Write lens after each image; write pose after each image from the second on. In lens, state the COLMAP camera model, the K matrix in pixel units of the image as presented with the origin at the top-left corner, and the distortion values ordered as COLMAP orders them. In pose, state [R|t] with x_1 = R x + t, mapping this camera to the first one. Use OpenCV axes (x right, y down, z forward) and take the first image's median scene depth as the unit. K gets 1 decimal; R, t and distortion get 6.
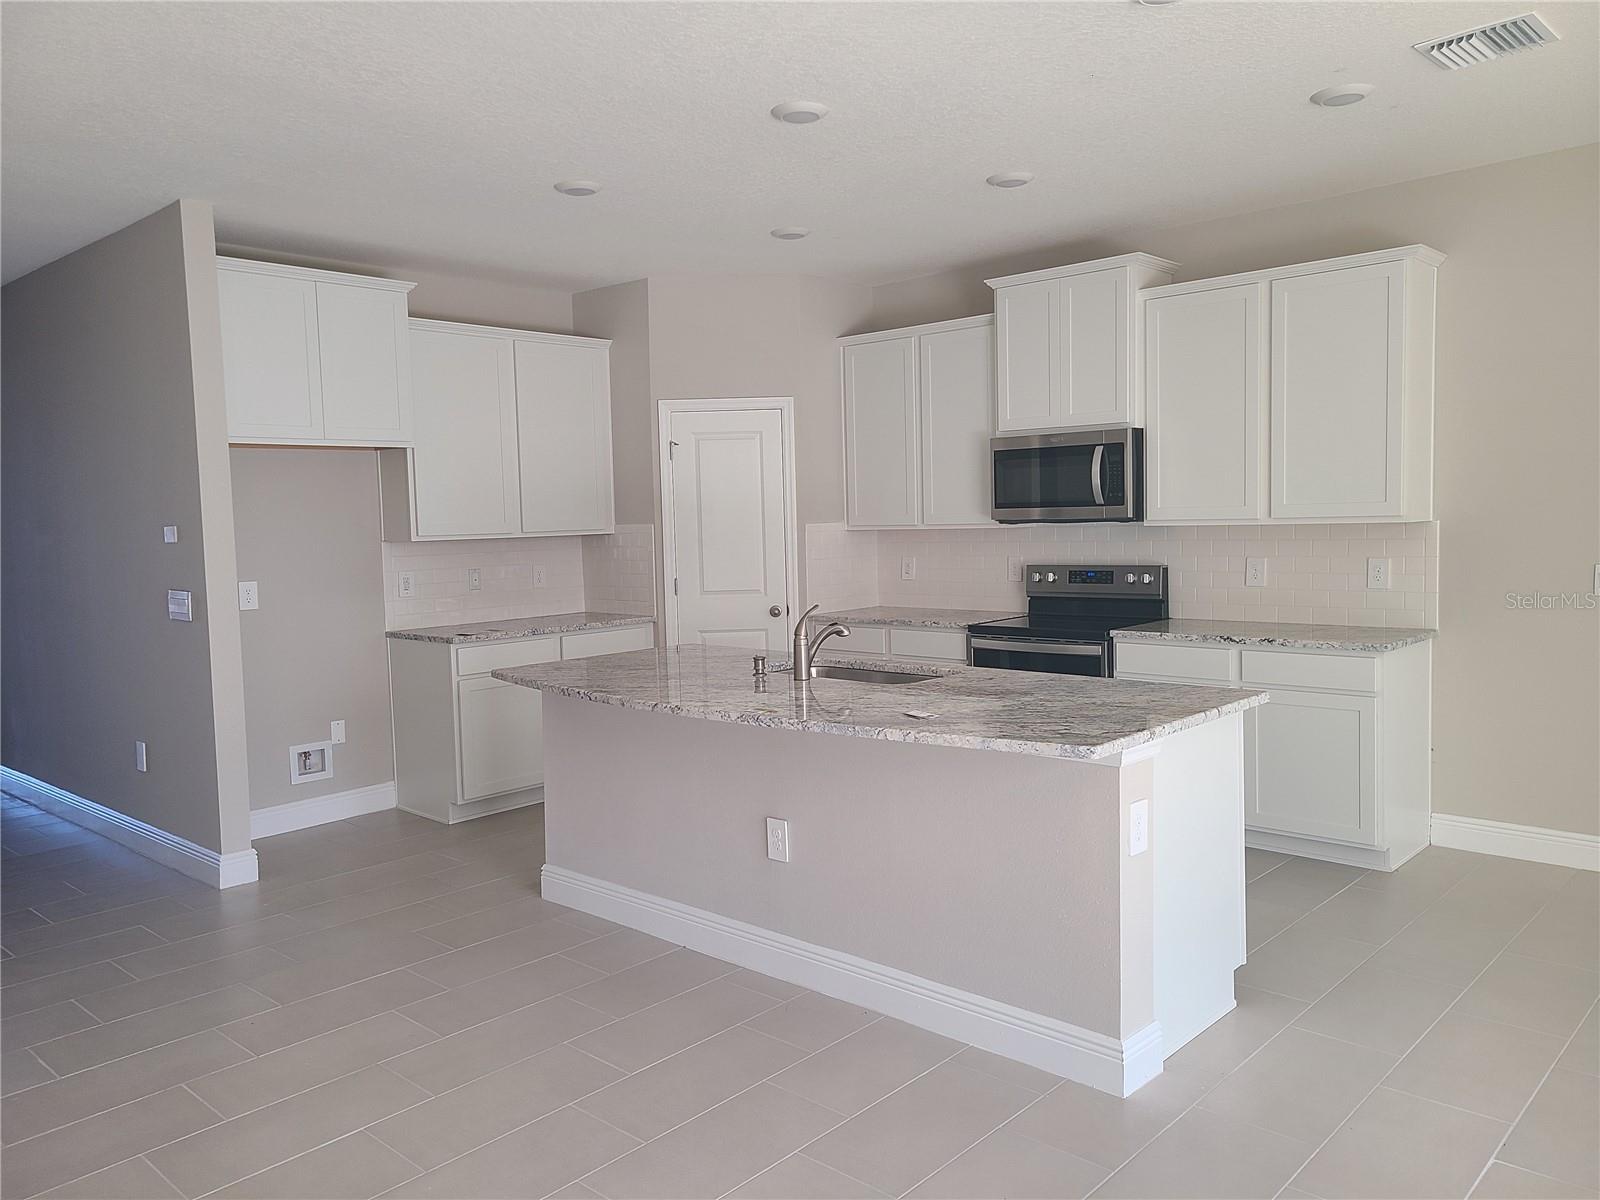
lens RADIAL K [[1197.4, 0, 795.4], [0, 1197.4, 586.9], [0, 0, 1]] dist [0.047422, -0.017414]
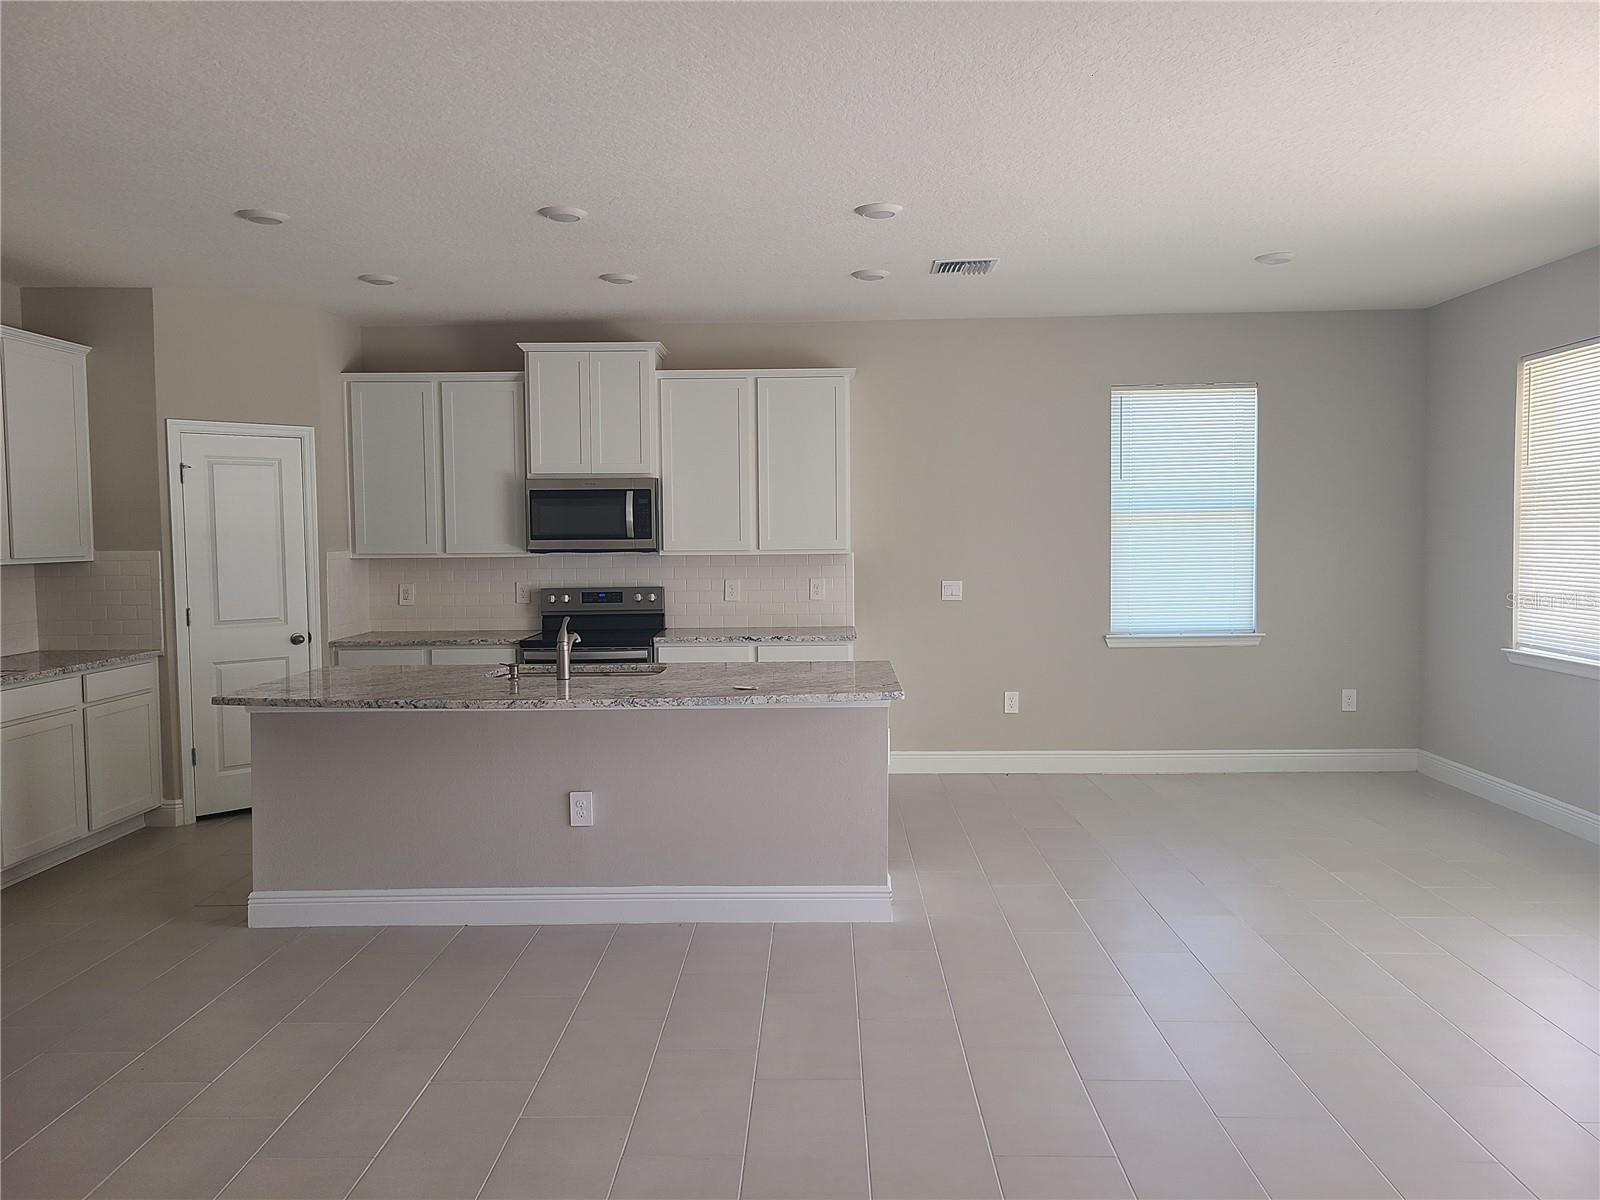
lens RADIAL K [[1197.4, 0, 806.3], [0, 1197.4, 591.9], [0, 0, 1]] dist [0.047422, -0.017414]
pose [[0.741953, -0.014001, 0.670306, -0.434890], [0.031647, 0.999399, -0.014156, 0.010361], [-0.669705, 0.031716, 0.741950, -0.040981]]
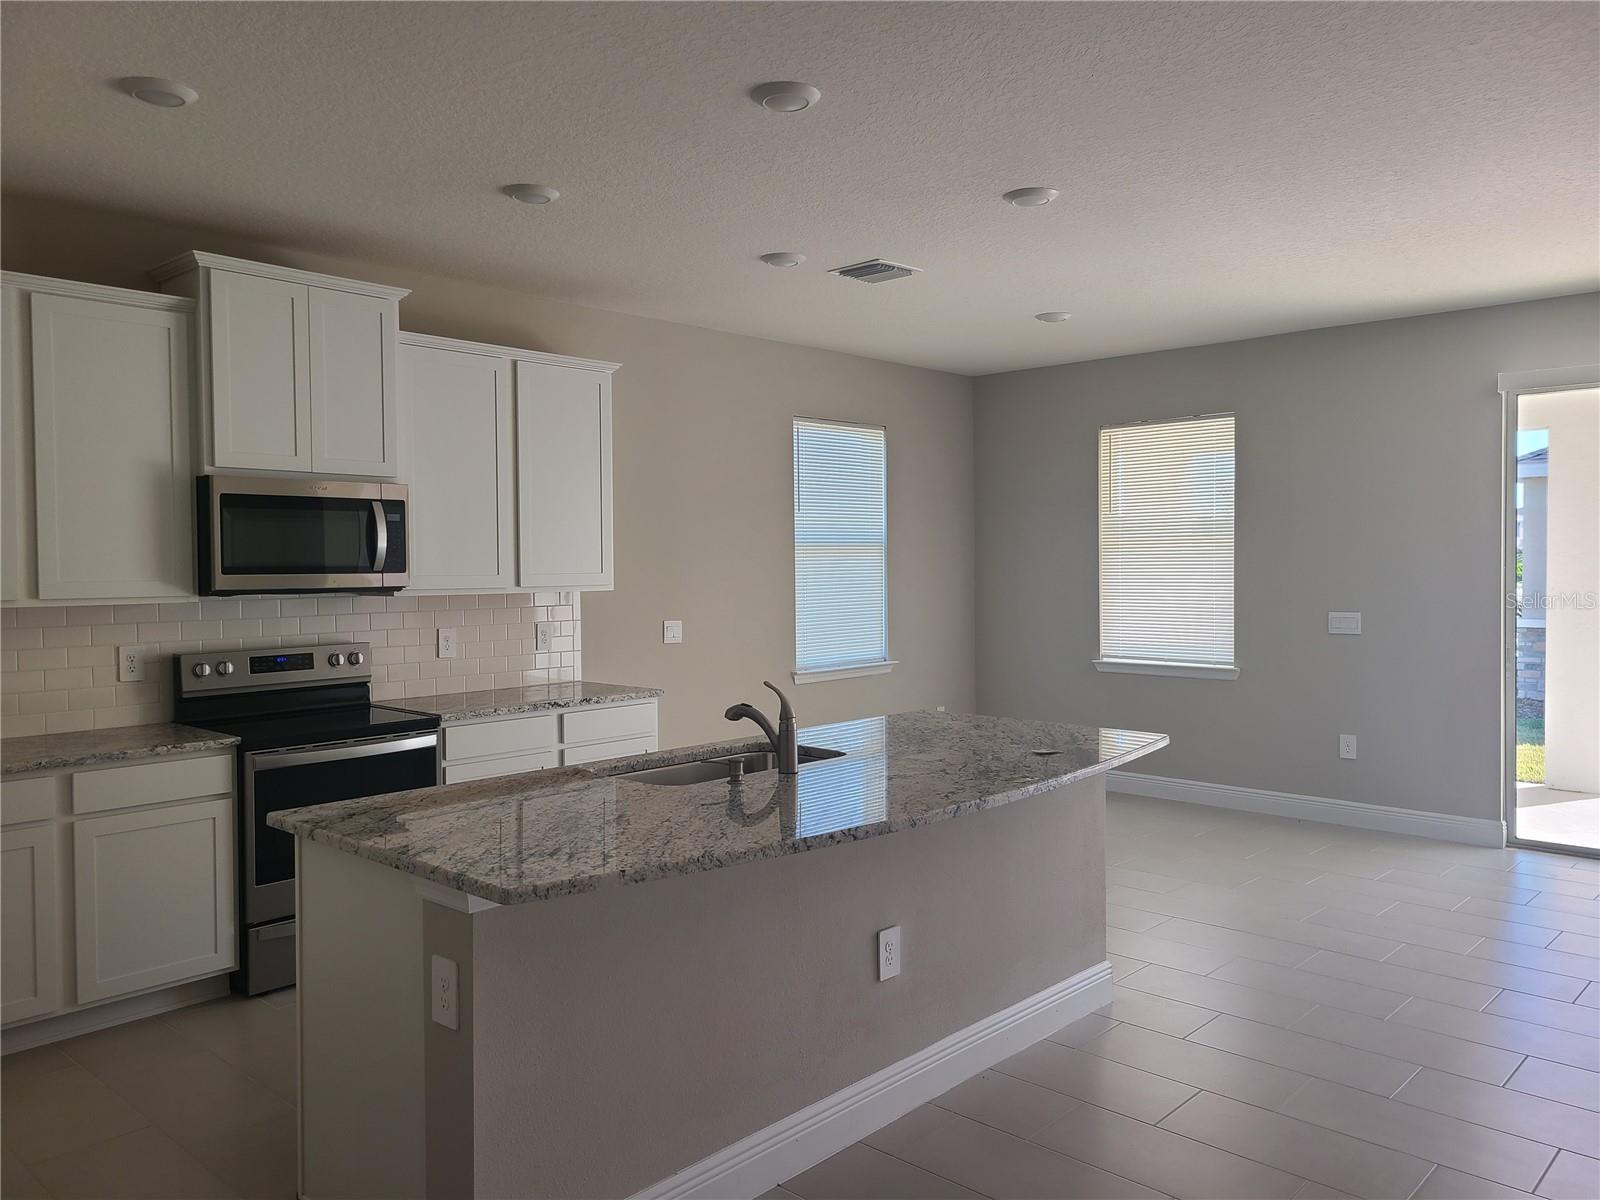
lens RADIAL K [[1197.4, 0, 780.4], [0, 1197.4, 595.8], [0, 0, 1]] dist [0.047422, -0.017414]
pose [[0.011571, -0.000203, 0.999933, -0.572384], [0.070637, 0.997502, -0.000615, -0.030274], [-0.997435, 0.070639, 0.011557, 0.693916]]
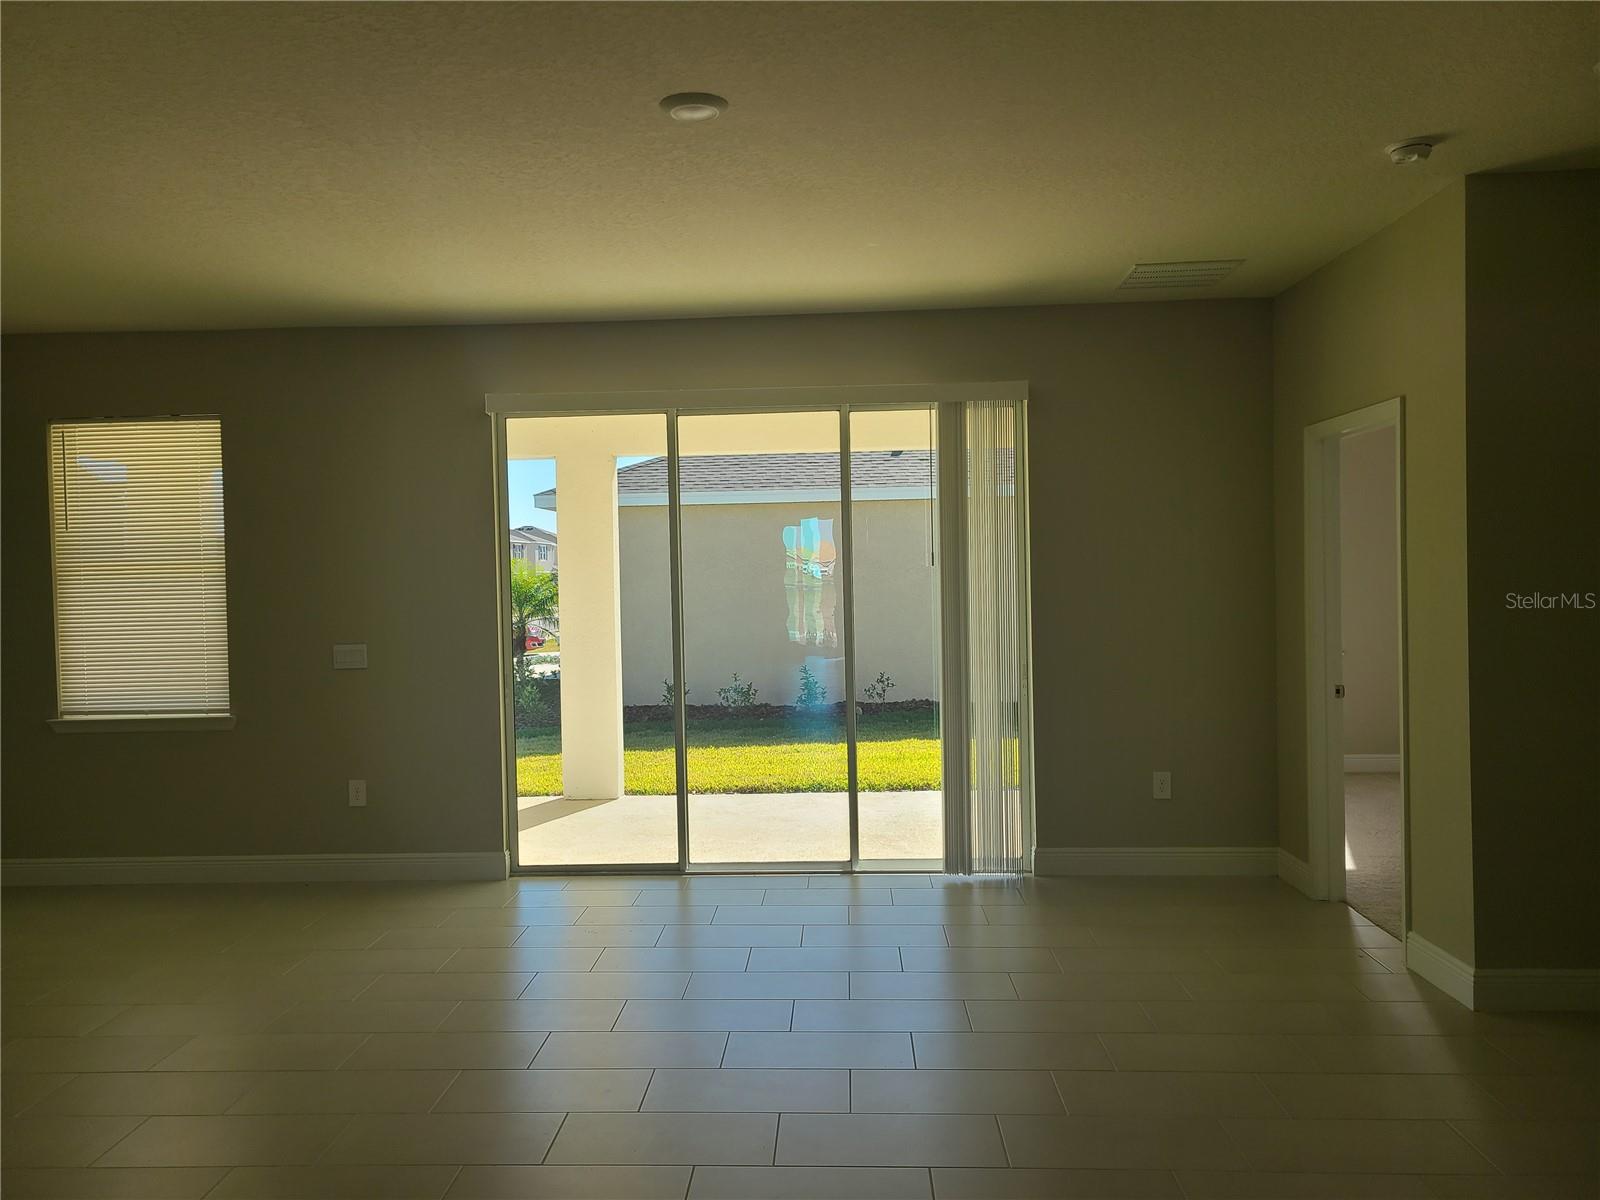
lens RADIAL K [[1197.4, 0, 783.7], [0, 1197.4, 594.7], [0, 0, 1]] dist [0.047422, -0.017414]
pose [[-0.643669, 0.027946, 0.764793, -0.446093], [0.086302, 0.995609, 0.036254, -0.025416], [-0.760422, 0.089339, -0.643255, 0.548139]]
